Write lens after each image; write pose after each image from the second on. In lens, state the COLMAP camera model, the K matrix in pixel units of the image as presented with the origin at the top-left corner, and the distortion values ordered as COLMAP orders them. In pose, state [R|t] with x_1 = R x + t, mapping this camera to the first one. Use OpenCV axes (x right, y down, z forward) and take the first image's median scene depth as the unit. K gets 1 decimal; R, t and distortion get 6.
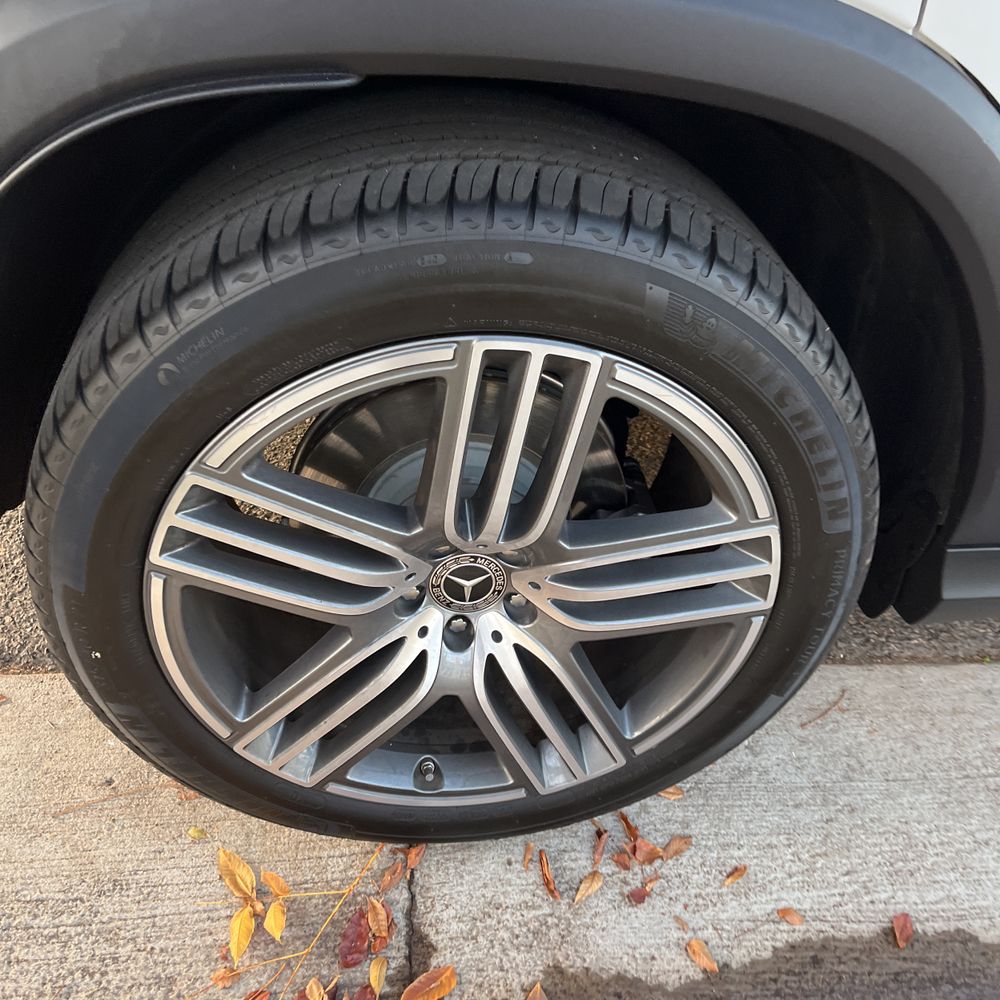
lens RADIAL K [[1012.2, 0, 500.2], [0, 1012.2, 503.3], [0, 0, 1]] dist [0.013015, 0.000000]
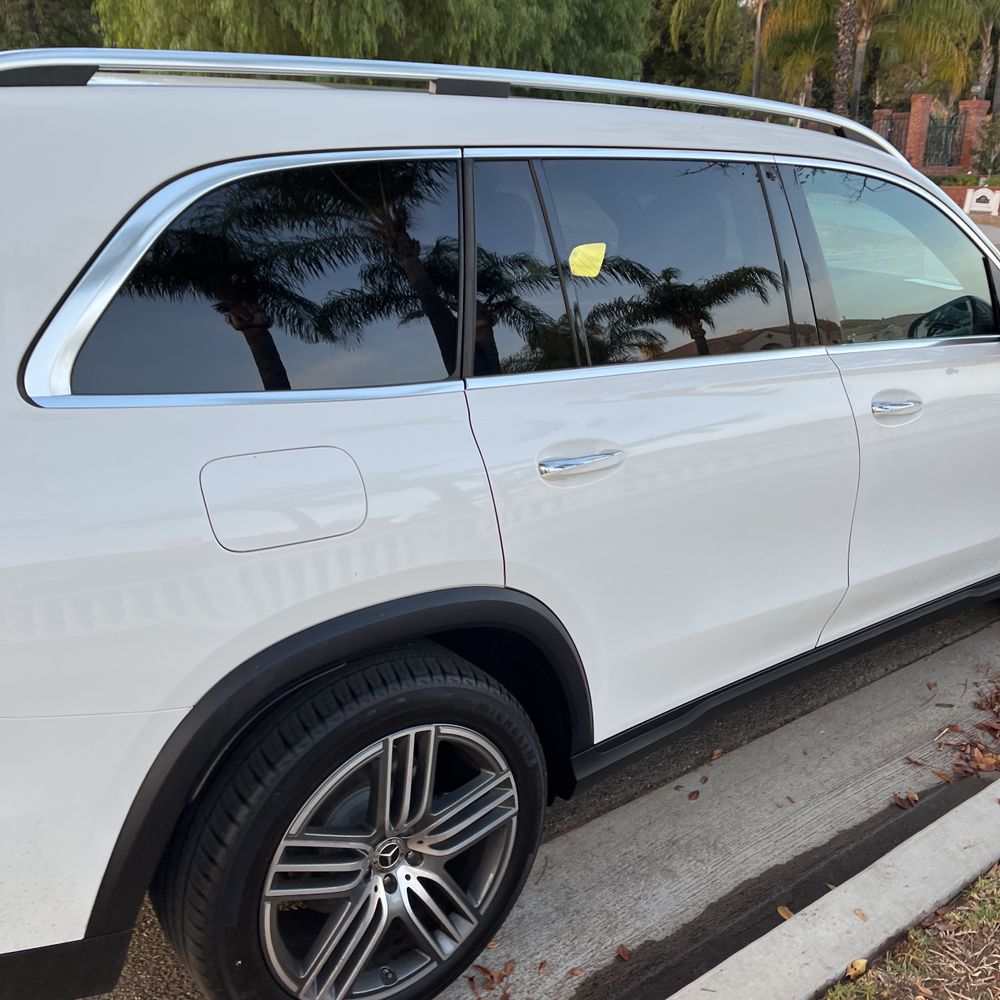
lens RADIAL K [[1012.2, 0, 503.2], [0, 1012.2, 506.0], [0, 0, 1]] dist [0.013015, 0.000000]
pose [[0.844840, -0.233644, 0.481306, -0.586304], [0.375152, 0.900093, -0.221570, -0.013662], [-0.381452, 0.367754, 0.848087, -0.964786]]
